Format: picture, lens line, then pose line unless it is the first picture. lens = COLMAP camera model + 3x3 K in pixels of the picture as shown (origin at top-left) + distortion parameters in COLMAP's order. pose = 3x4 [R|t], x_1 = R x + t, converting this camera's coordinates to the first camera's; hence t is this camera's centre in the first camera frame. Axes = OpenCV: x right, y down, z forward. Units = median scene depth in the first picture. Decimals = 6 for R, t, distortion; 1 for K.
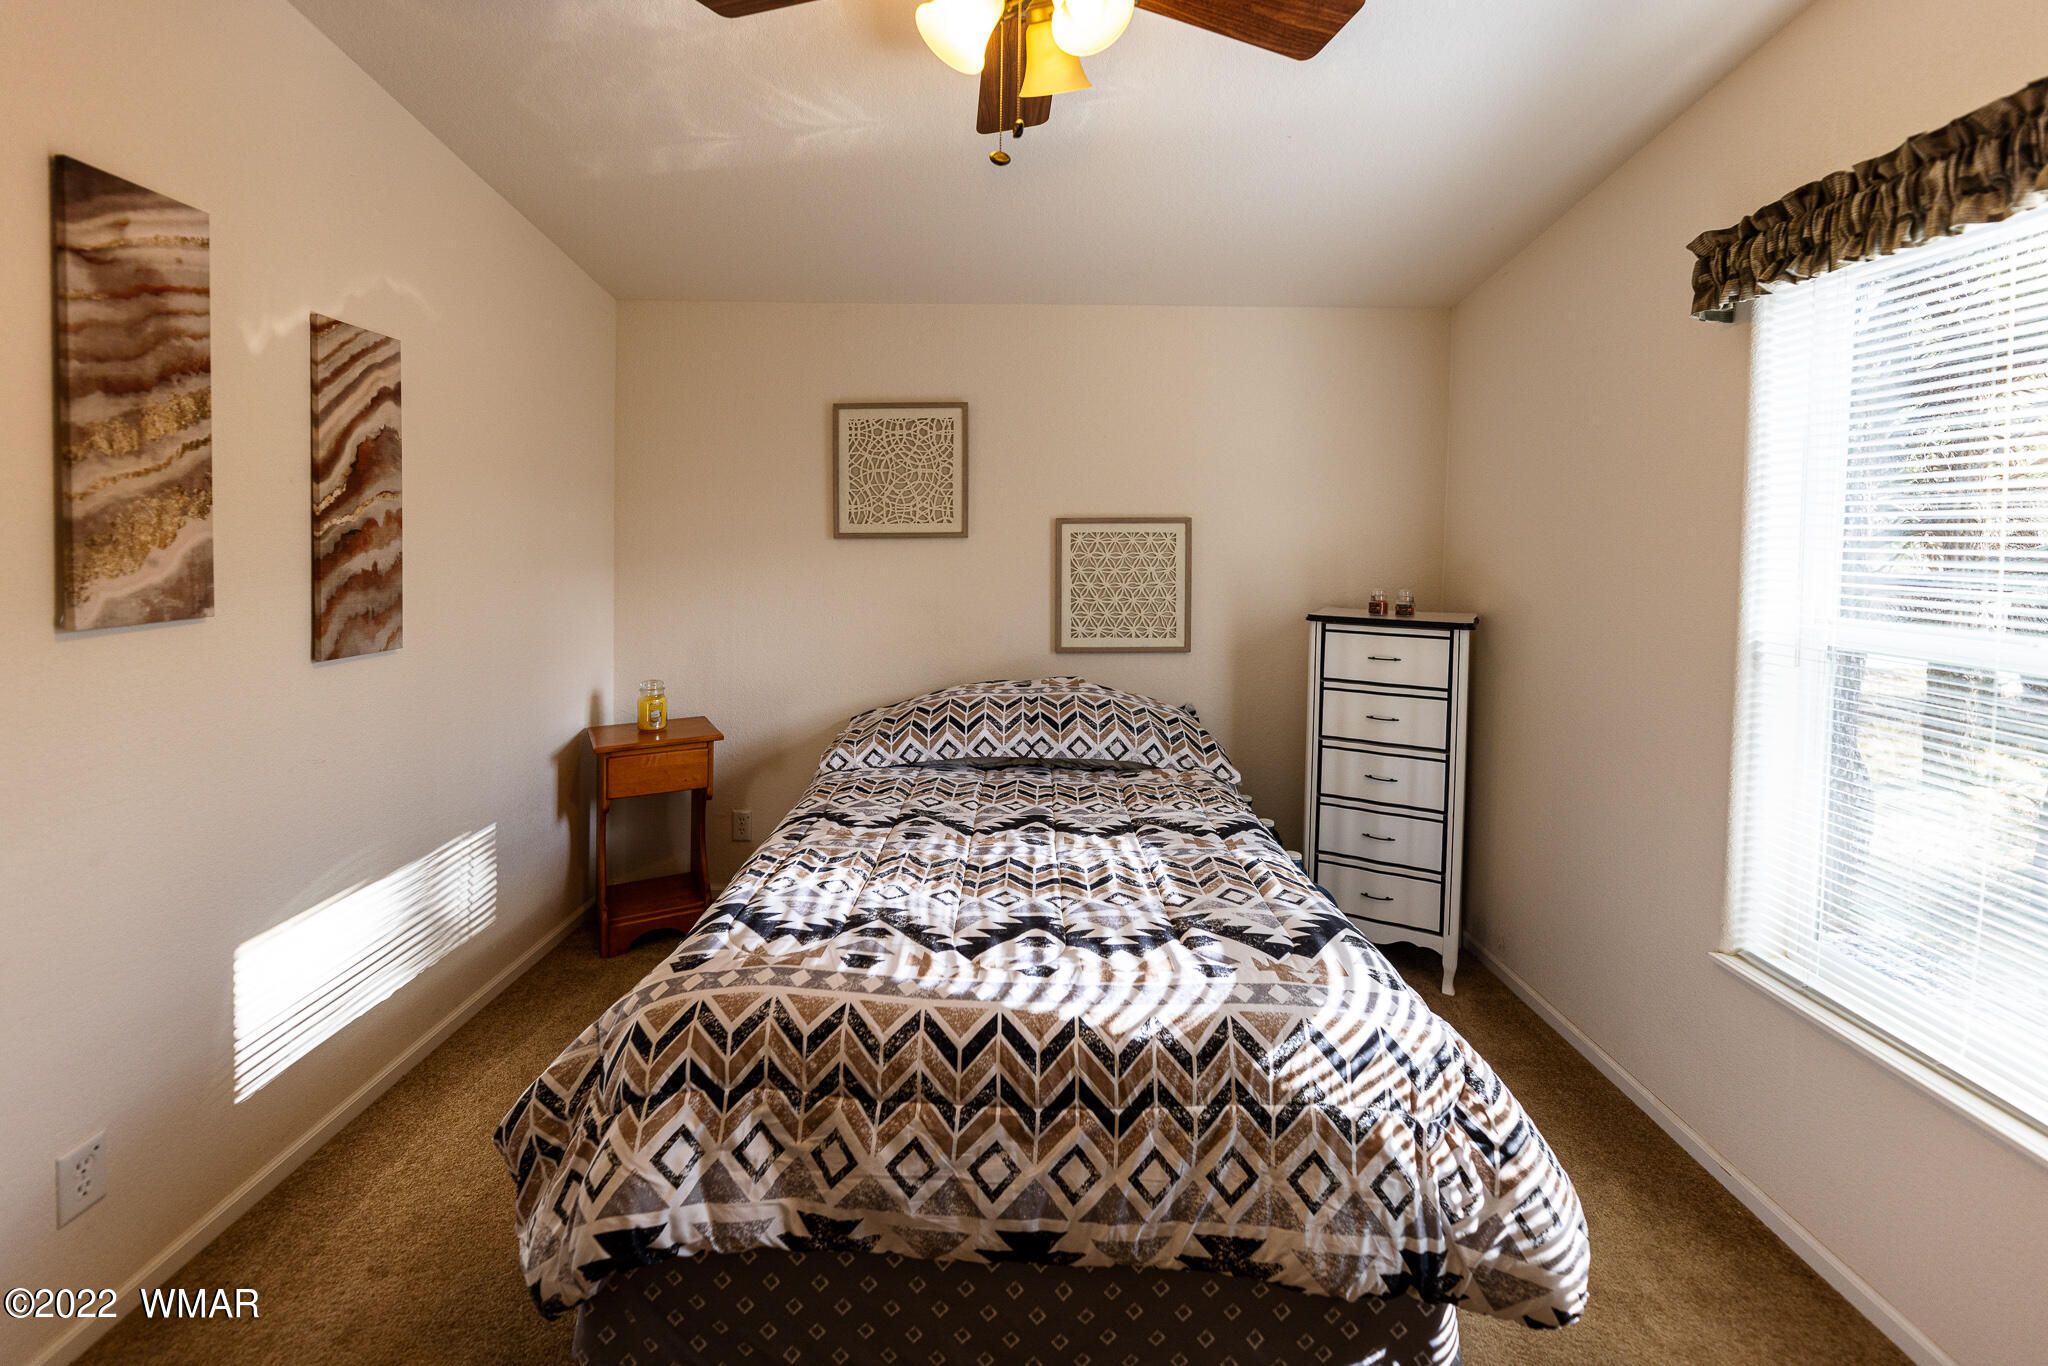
lens RADIAL K [[868.2, 0, 1008.4], [0, 868.2, 593.4], [0, 0, 1]] dist [-0.000871, 0.000094]
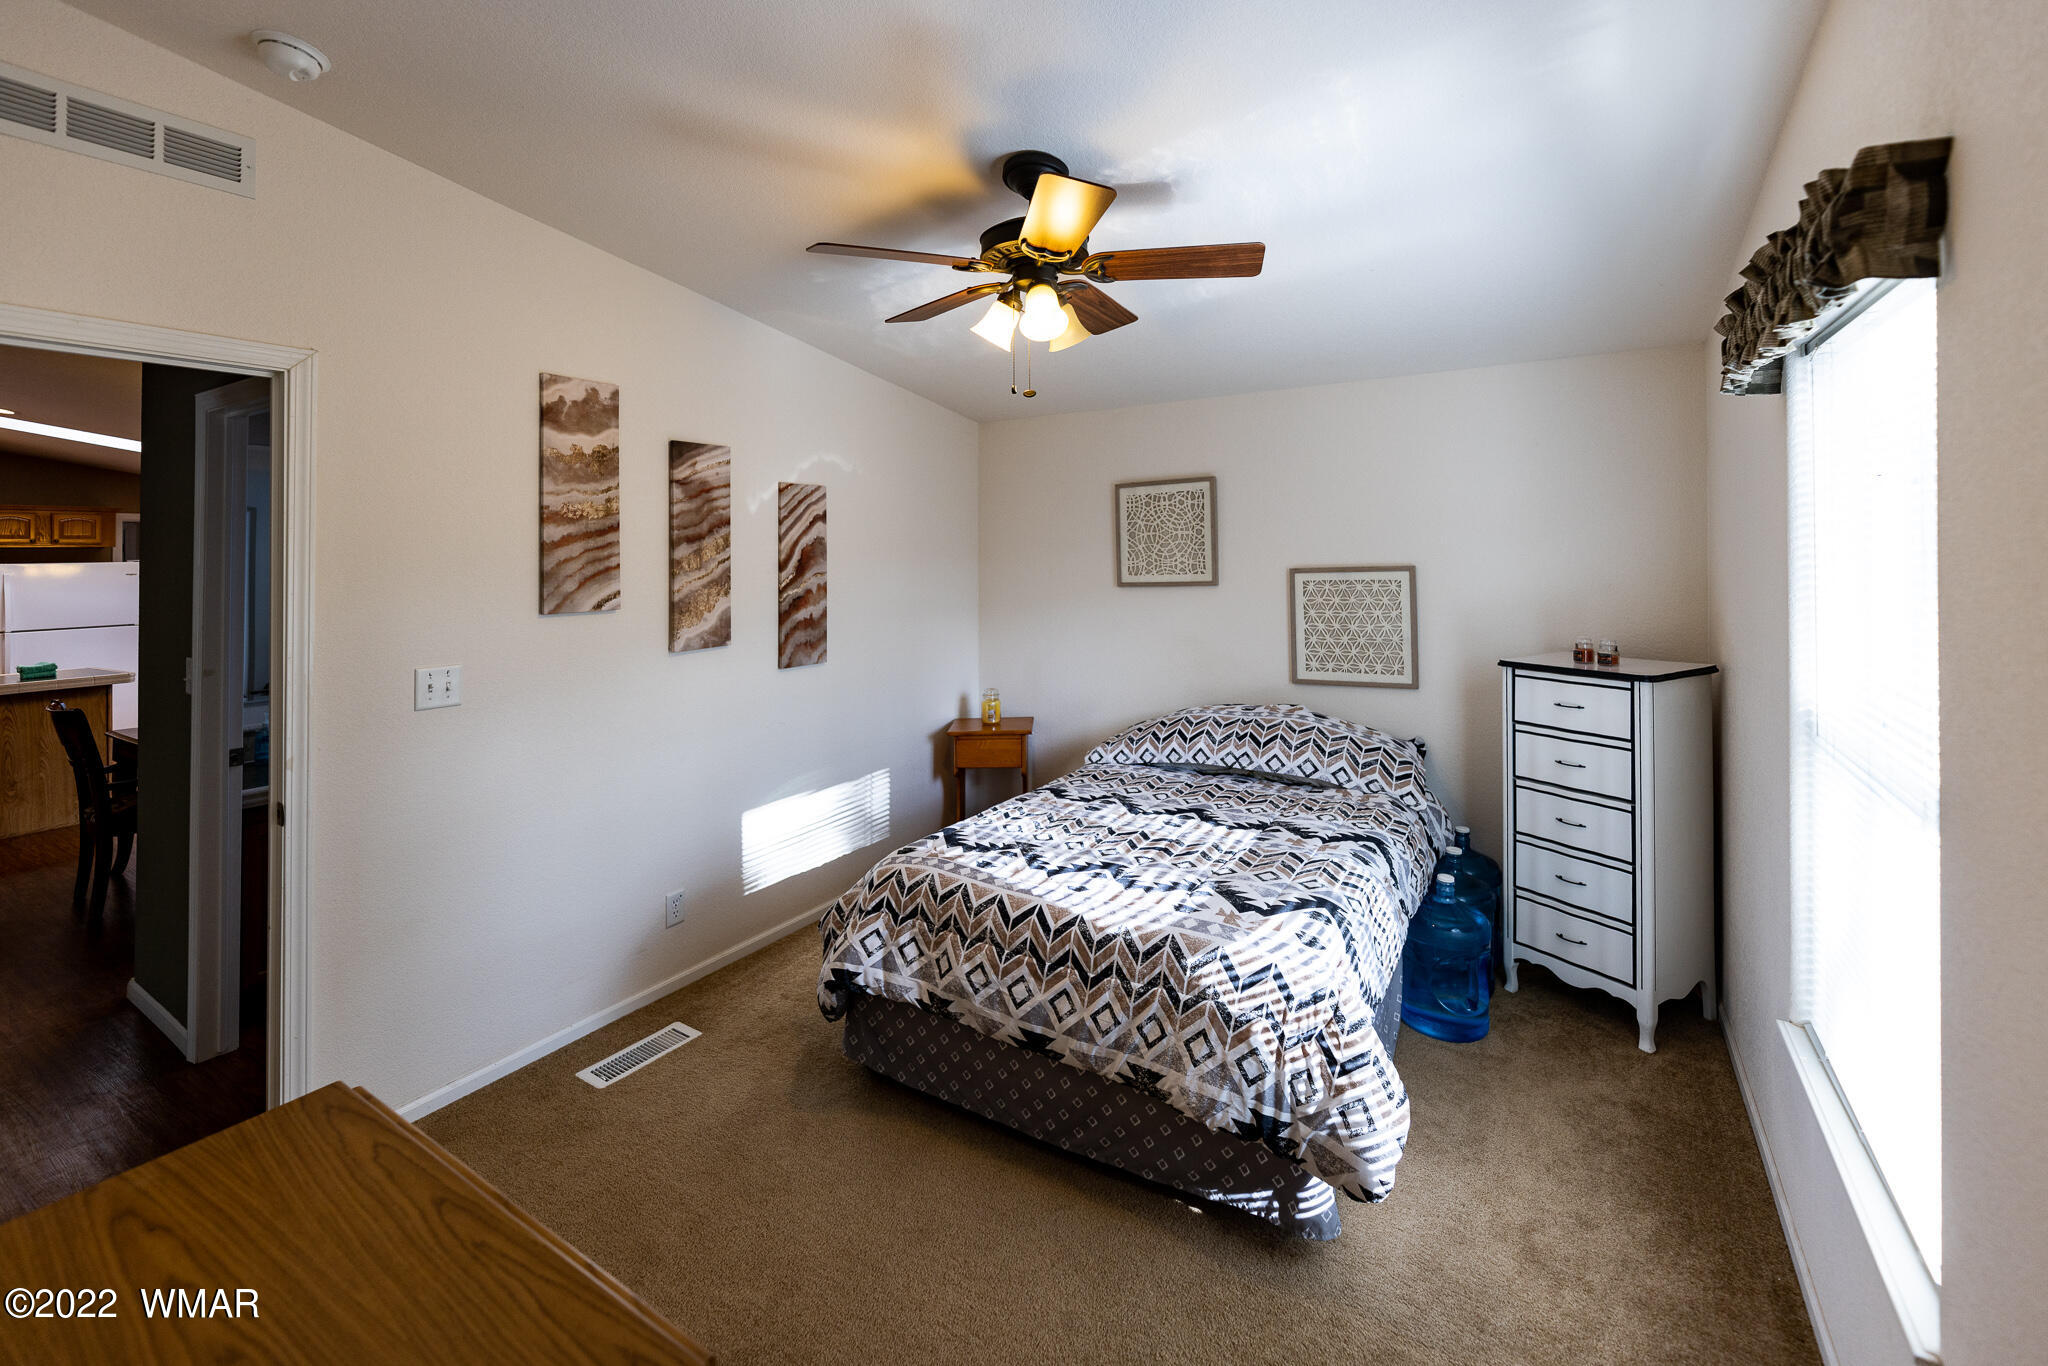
lens RADIAL K [[848.6, 0, 1022.2], [0, 848.6, 582.3], [0, 0, 1]] dist [0.000531, 0.000019]
pose [[0.861960, -0.009360, -0.506890, 0.787044], [-0.006353, 0.999552, -0.029261, -0.077807], [0.506936, 0.028442, 0.861514, -0.418605]]
